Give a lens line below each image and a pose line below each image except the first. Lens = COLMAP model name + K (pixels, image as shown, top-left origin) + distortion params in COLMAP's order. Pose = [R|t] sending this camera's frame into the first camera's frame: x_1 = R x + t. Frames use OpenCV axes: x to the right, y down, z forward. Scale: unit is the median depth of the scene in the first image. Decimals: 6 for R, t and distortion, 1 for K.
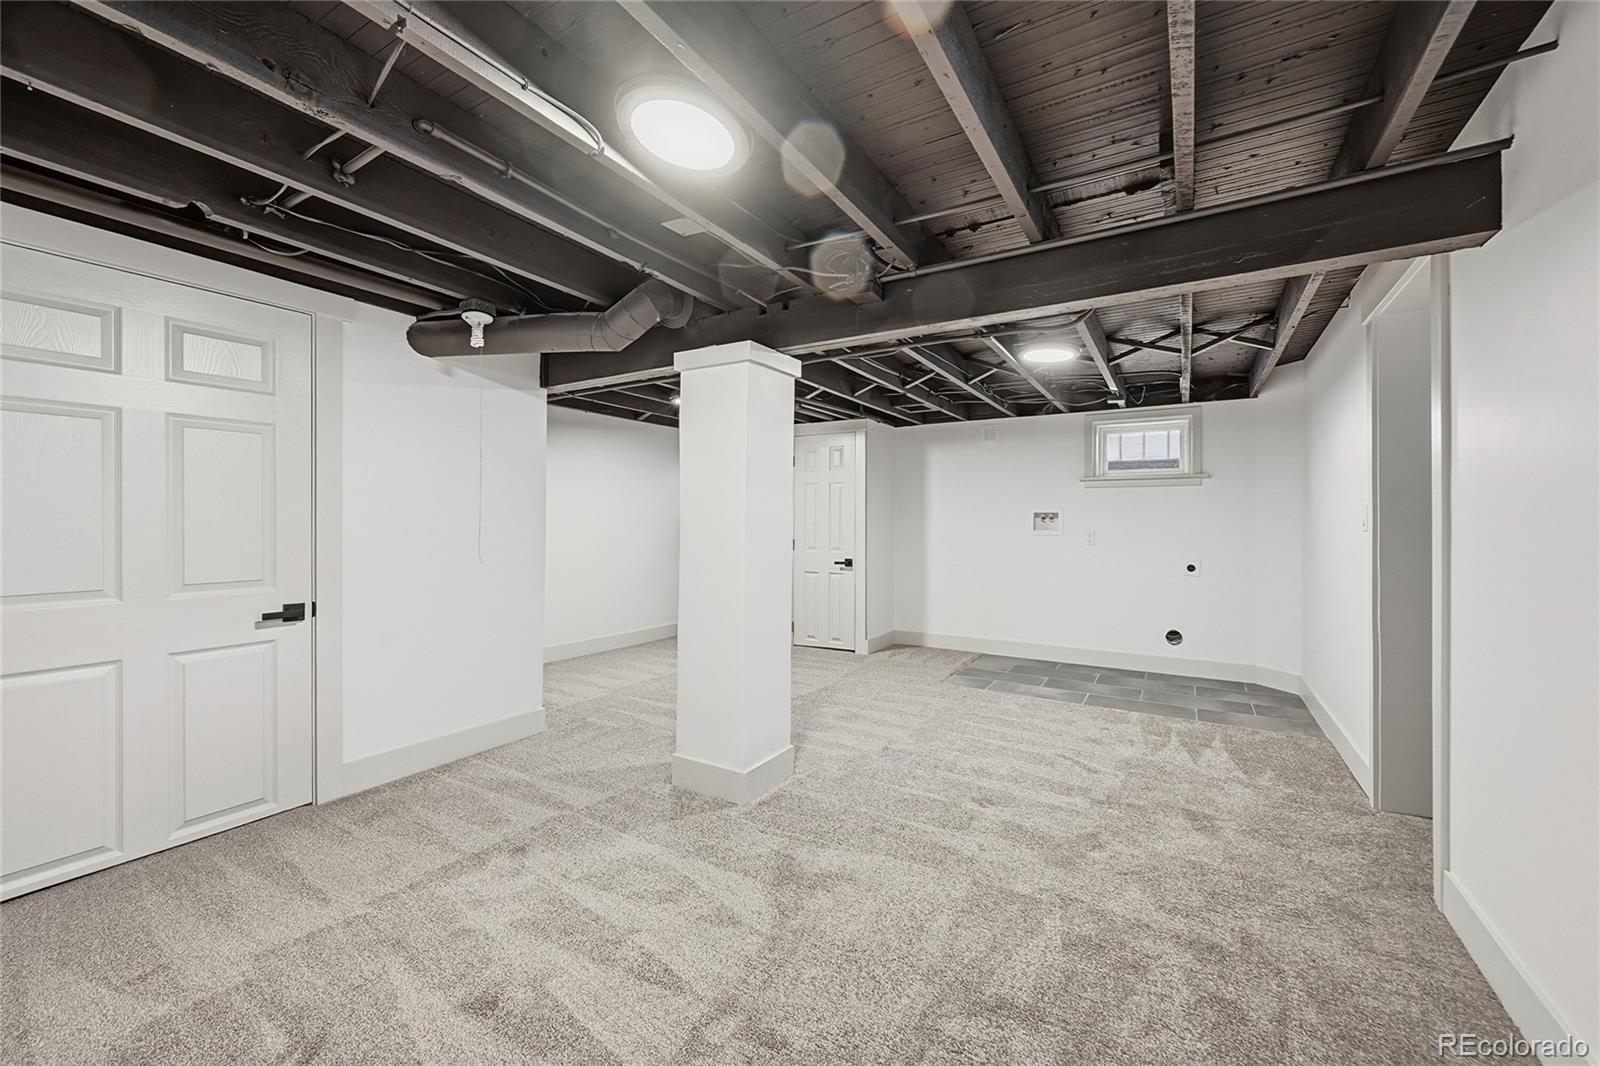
lens RADIAL K [[635.0, 0, 796.9], [0, 635.0, 525.4], [0, 0, 1]] dist [-0.001628, 0.000237]
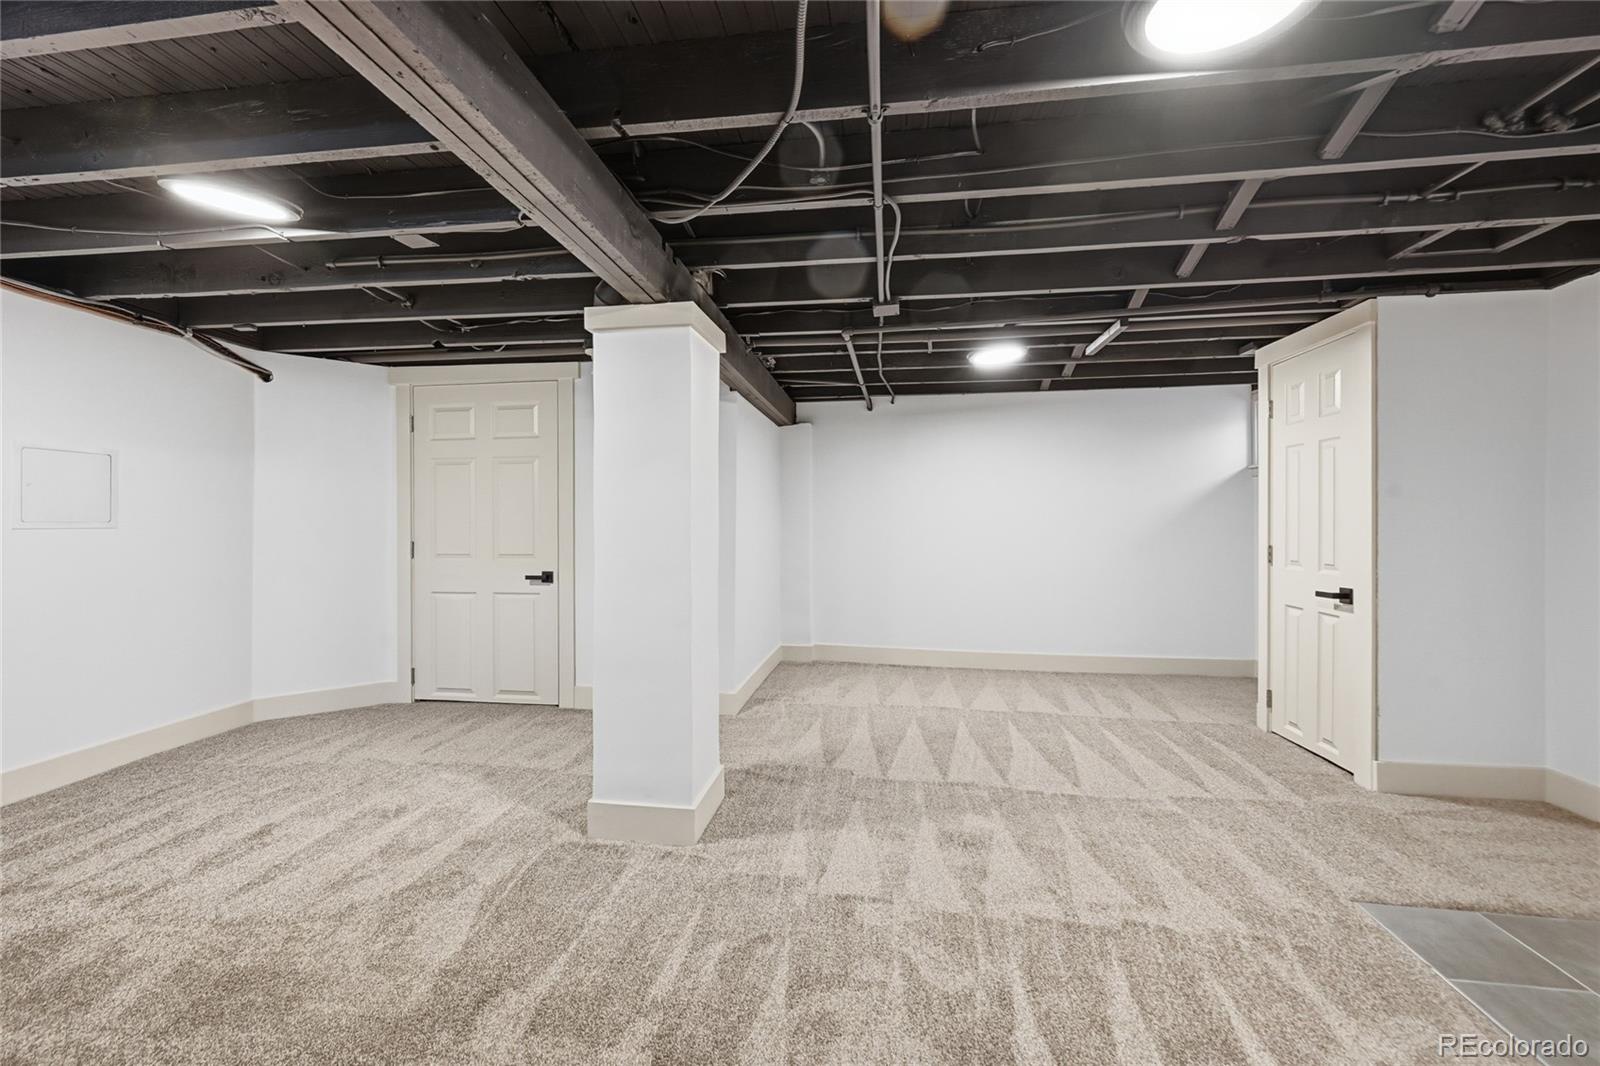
lens RADIAL K [[635.0, 0, 798.3], [0, 635.0, 530.1], [0, 0, 1]] dist [-0.001628, 0.000237]
pose [[0.399616, 0.017735, -0.916511, 0.850714], [-0.000667, 0.999818, 0.019056, -0.006675], [0.916682, -0.007003, 0.399555, 0.929488]]
